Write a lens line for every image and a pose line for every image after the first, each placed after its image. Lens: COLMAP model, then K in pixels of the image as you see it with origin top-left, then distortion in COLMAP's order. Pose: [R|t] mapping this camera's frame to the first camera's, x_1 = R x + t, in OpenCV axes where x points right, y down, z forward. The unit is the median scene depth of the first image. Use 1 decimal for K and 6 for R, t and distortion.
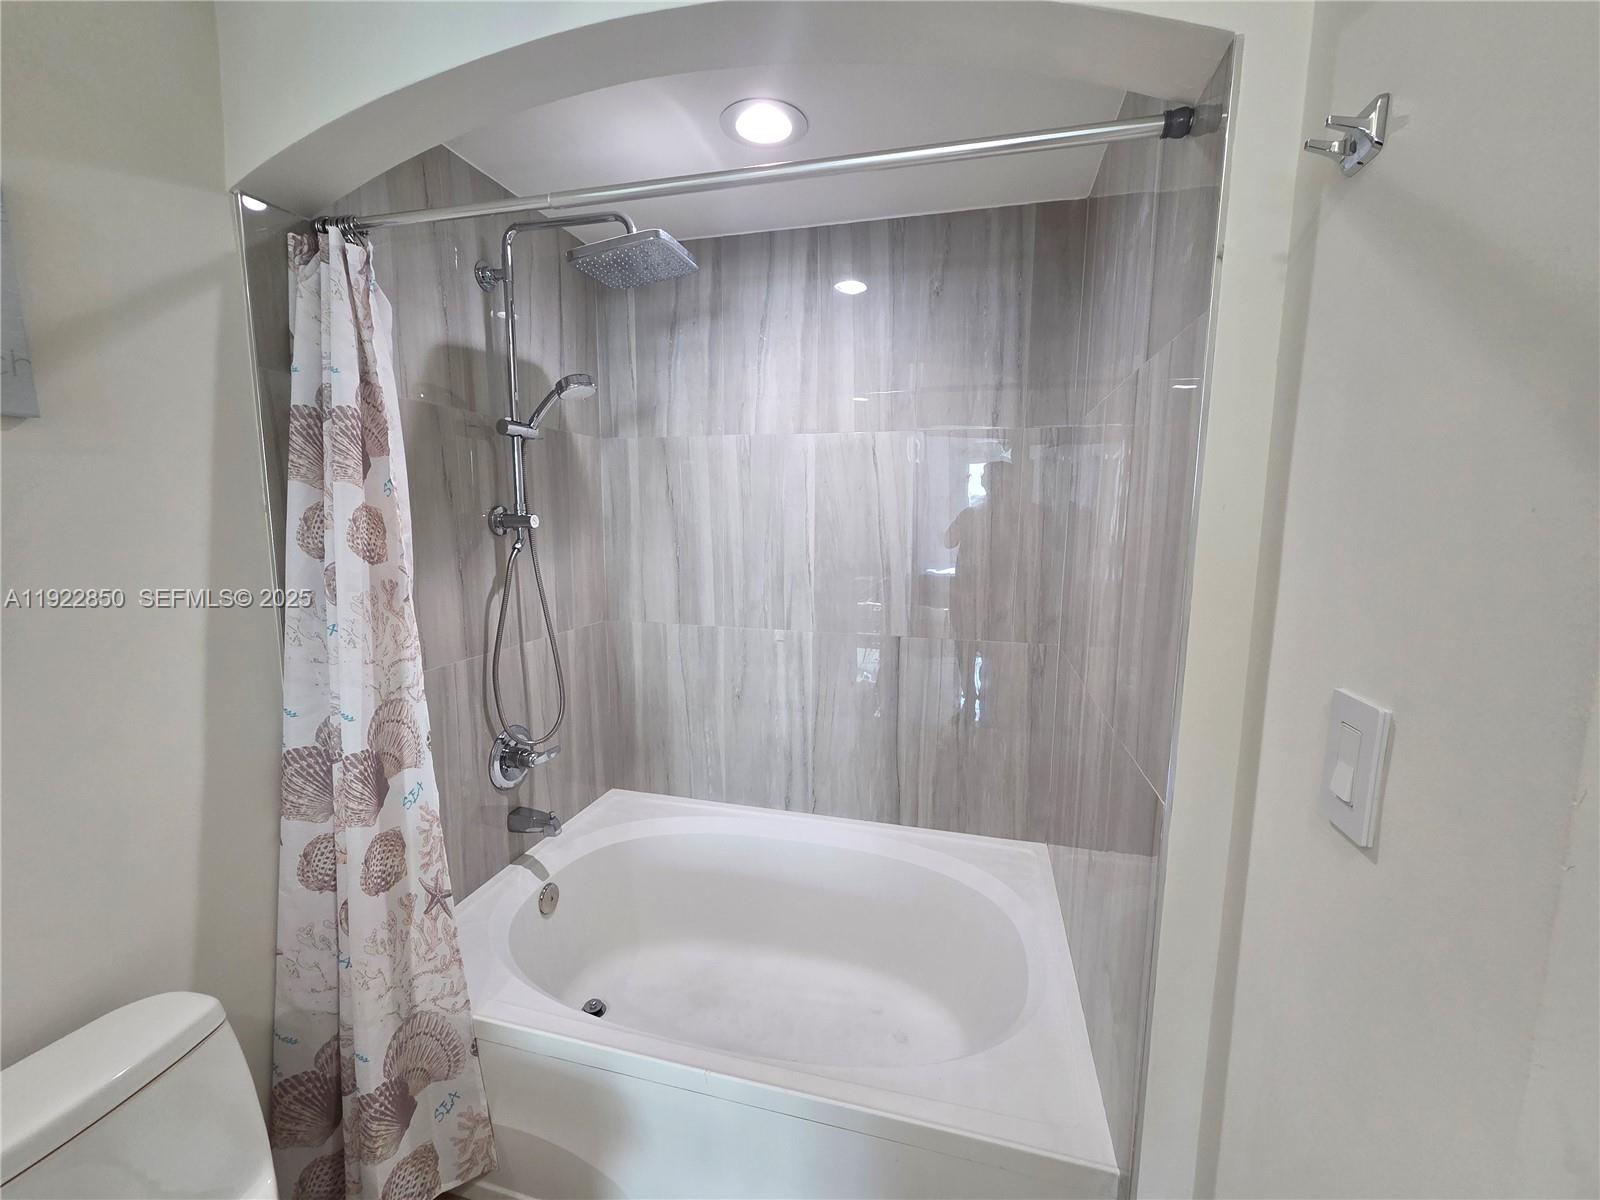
lens RADIAL K [[655.9, 0, 802.0], [0, 655.9, 603.1], [0, 0, 1]] dist [0.002700, -0.000106]
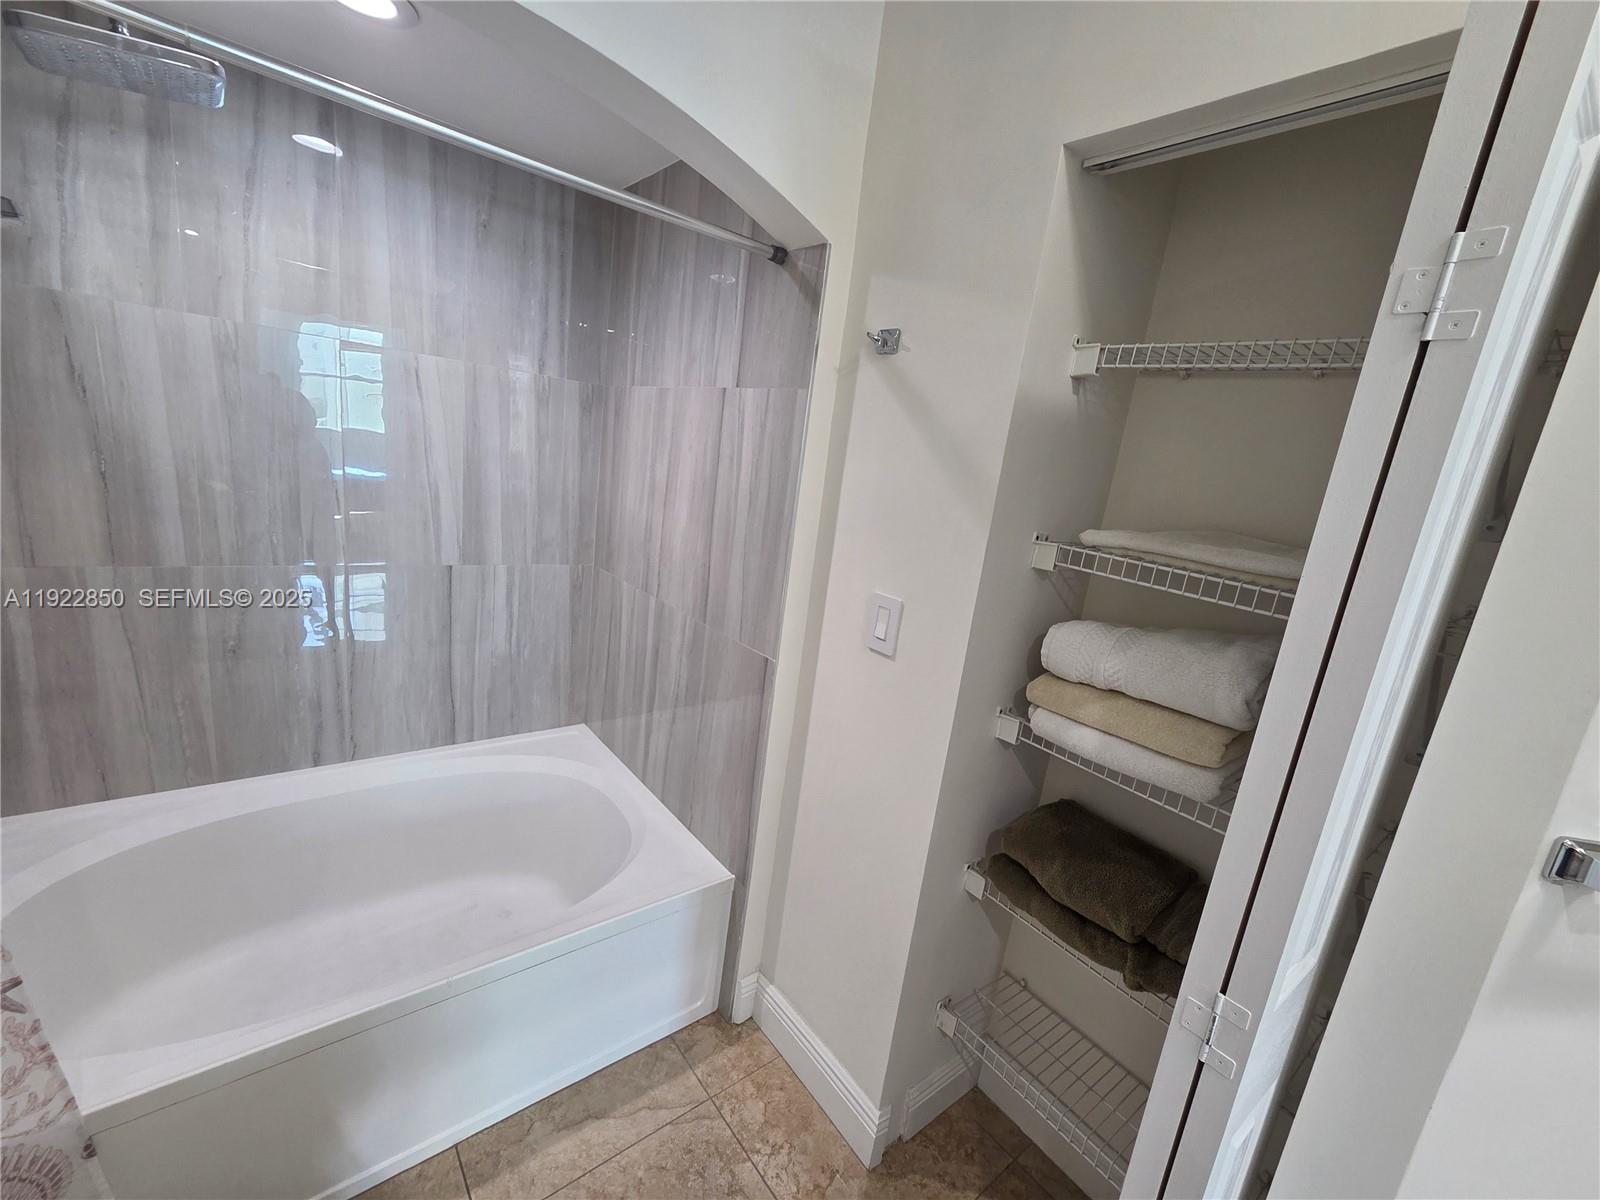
lens RADIAL K [[655.9, 0, 802.0], [0, 655.9, 603.1], [0, 0, 1]] dist [0.002700, -0.000106]
pose [[0.585074, -0.111624, 0.803261, -0.361884], [-0.014360, 0.988901, 0.147881, -0.050708], [-0.810853, -0.098056, 0.576978, -0.035953]]
